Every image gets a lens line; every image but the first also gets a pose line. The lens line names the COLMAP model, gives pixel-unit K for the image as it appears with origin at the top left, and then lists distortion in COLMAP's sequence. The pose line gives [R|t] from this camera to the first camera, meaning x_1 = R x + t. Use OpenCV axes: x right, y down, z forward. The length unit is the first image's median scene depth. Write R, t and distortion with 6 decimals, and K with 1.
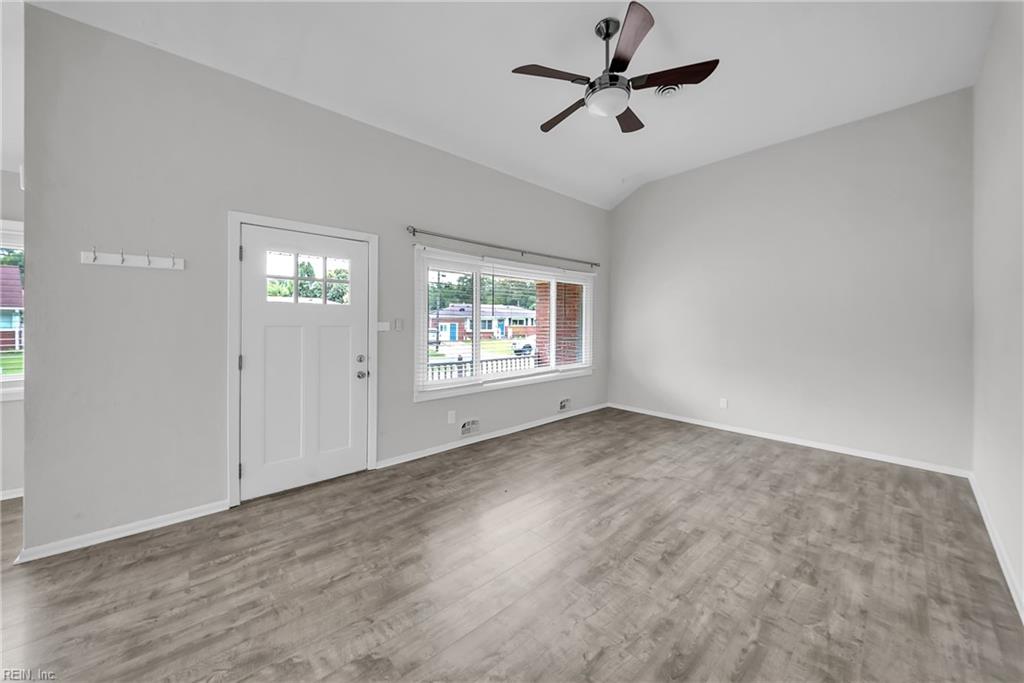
lens RADIAL K [[369.1, 0, 513.0], [0, 369.1, 304.1], [0, 0, 1]] dist [-0.004486, -0.001879]
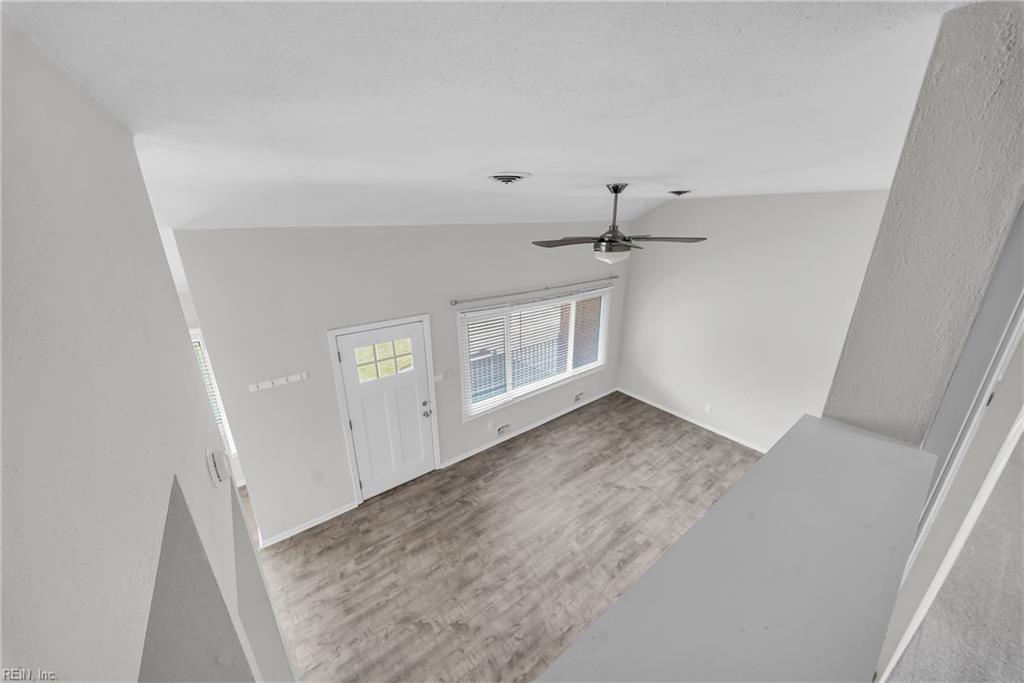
lens RADIAL K [[369.1, 0, 514.1], [0, 369.1, 315.5], [0, 0, 1]] dist [-0.004486, -0.001879]
pose [[0.996285, 0.014958, -0.084805, 0.045792], [0.011460, 0.953009, 0.302725, -0.750184], [0.085348, -0.302572, 0.949298, -0.243736]]
